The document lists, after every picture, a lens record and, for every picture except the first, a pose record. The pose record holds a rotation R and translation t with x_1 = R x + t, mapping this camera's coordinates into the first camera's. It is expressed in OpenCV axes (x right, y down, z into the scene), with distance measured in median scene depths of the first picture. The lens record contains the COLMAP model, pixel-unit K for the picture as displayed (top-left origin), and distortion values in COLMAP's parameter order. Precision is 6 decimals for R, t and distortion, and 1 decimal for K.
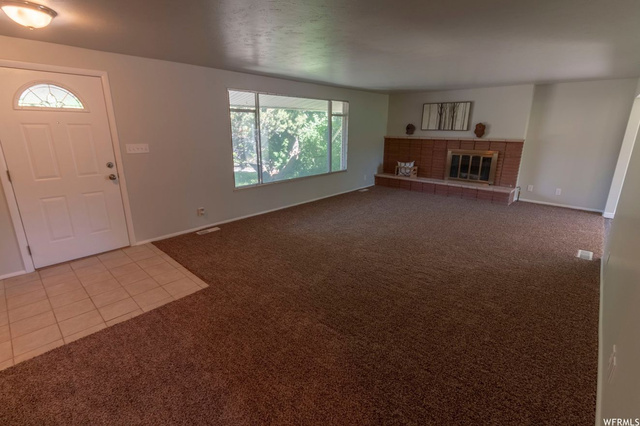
lens RADIAL K [[299.3, 0, 323.3], [0, 299.3, 212.2], [0, 0, 1]] dist [-0.000854, 0.000580]
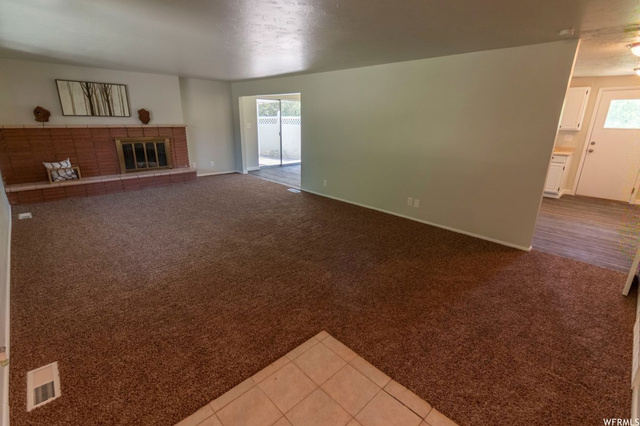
lens RADIAL K [[299.3, 0, 319.7], [0, 299.3, 211.2], [0, 0, 1]] dist [-0.000854, 0.000580]
pose [[0.050234, -0.301201, 0.952237, -0.453831], [0.255434, 0.925604, 0.279302, -0.109547], [-0.965521, 0.229203, 0.123434, 0.382365]]
